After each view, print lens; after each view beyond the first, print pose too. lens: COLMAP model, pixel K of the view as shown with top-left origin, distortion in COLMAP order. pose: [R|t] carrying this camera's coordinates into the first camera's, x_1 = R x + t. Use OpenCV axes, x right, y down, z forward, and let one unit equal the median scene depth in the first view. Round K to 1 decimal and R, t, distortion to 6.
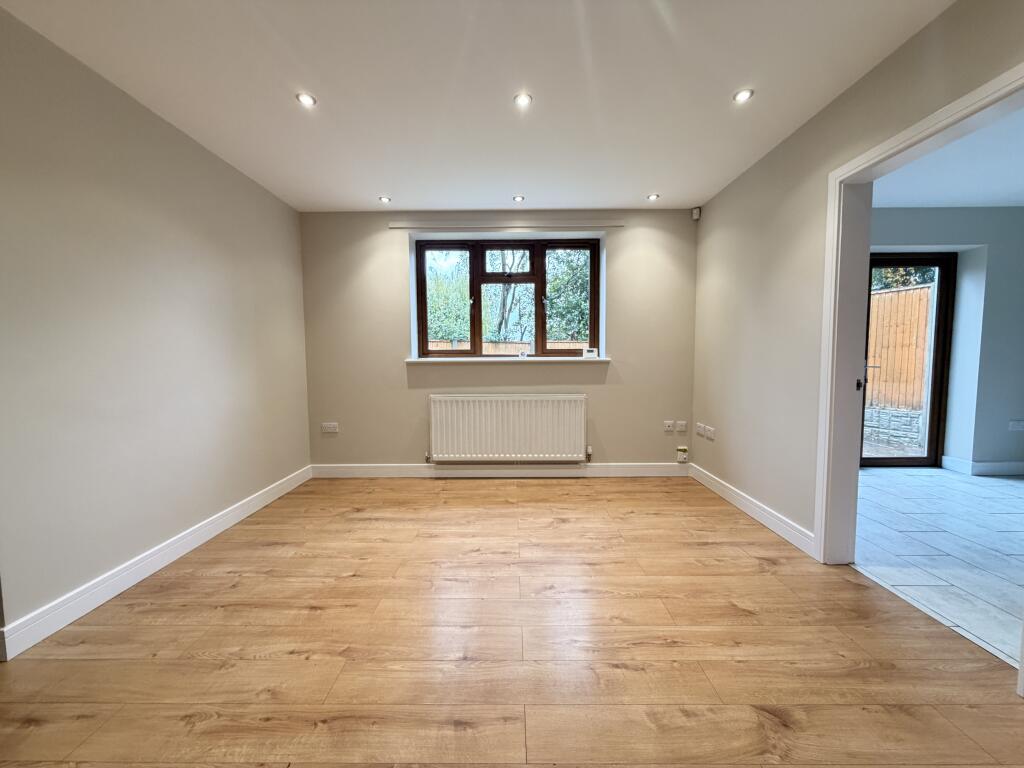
lens RADIAL K [[408.6, 0, 510.3], [0, 408.6, 383.6], [0, 0, 1]] dist [0.000294, -0.000039]
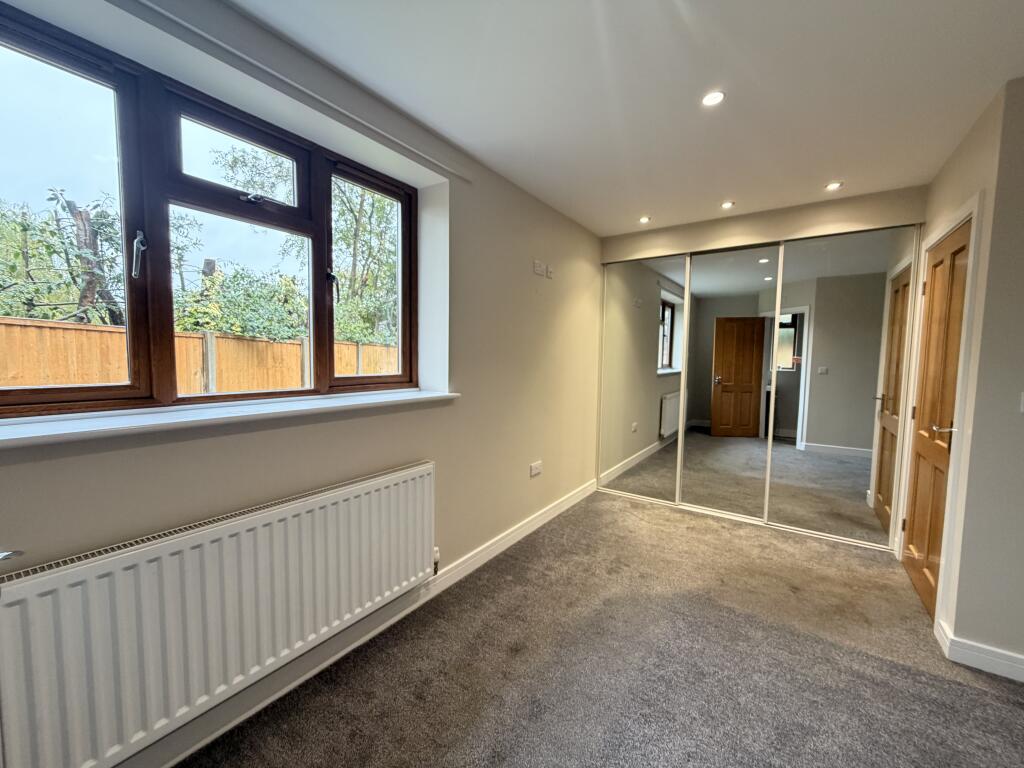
lens RADIAL K [[408.6, 0, 508.2], [0, 408.6, 381.1], [0, 0, 1]] dist [0.000294, -0.000039]
pose [[0.578394, -0.033220, 0.815081, -0.307541], [0.028136, 0.999388, 0.020766, -0.133065], [-0.815272, 0.010922, 0.578975, 0.862810]]
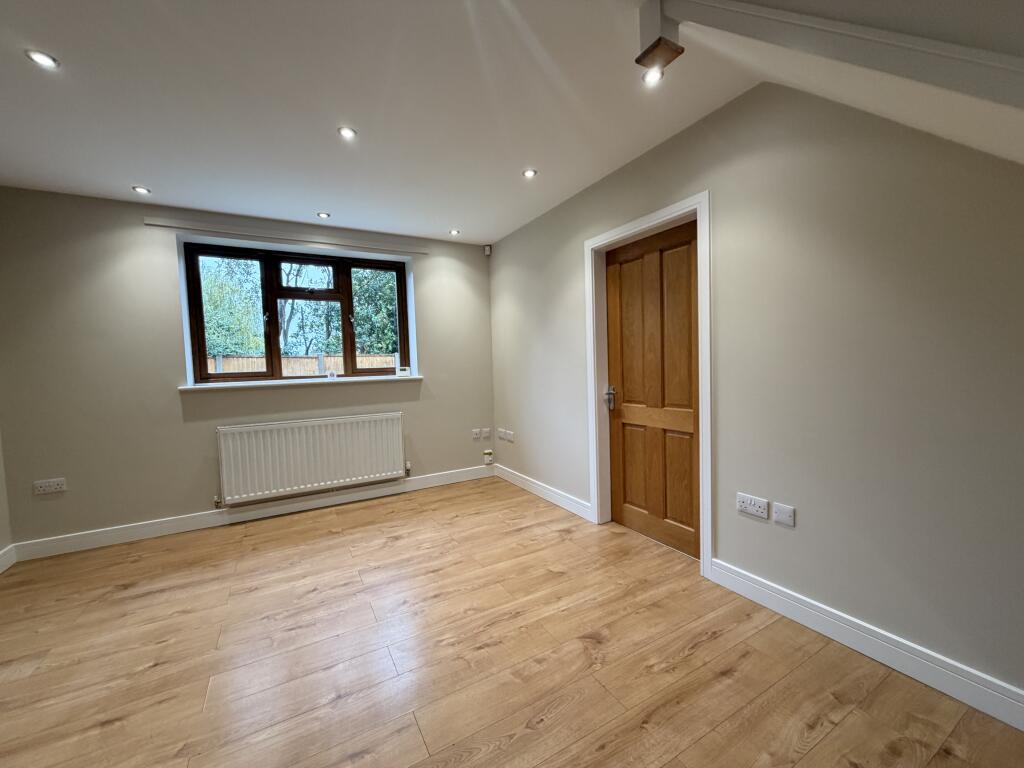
lens RADIAL K [[408.6, 0, 510.6], [0, 408.6, 383.1], [0, 0, 1]] dist [0.000294, -0.000039]
pose [[0.868260, -0.045811, 0.493990, -0.122297], [0.057393, 0.998317, -0.008295, -0.031703], [-0.492779, 0.035553, 0.869428, -0.054197]]
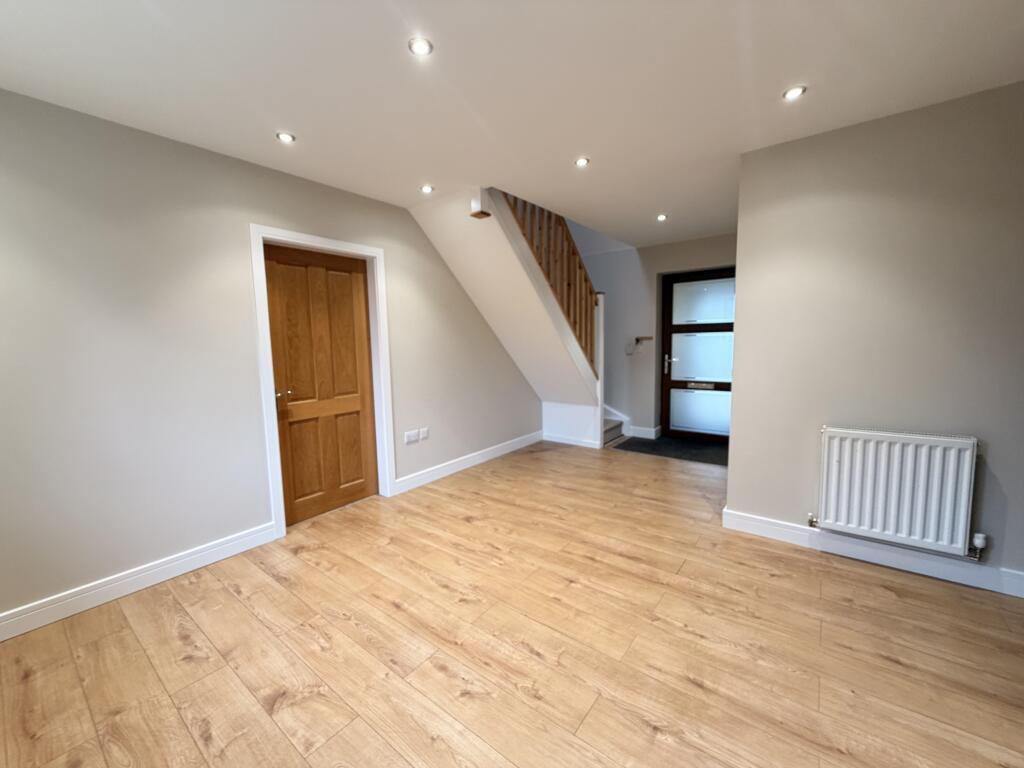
lens RADIAL K [[408.6, 0, 509.5], [0, 408.6, 381.4], [0, 0, 1]] dist [0.000294, -0.000039]
pose [[-0.796243, -0.039330, 0.603697, -0.471630], [0.060672, 0.987662, 0.144367, -0.154007], [-0.601927, 0.151579, -0.784033, 1.299384]]
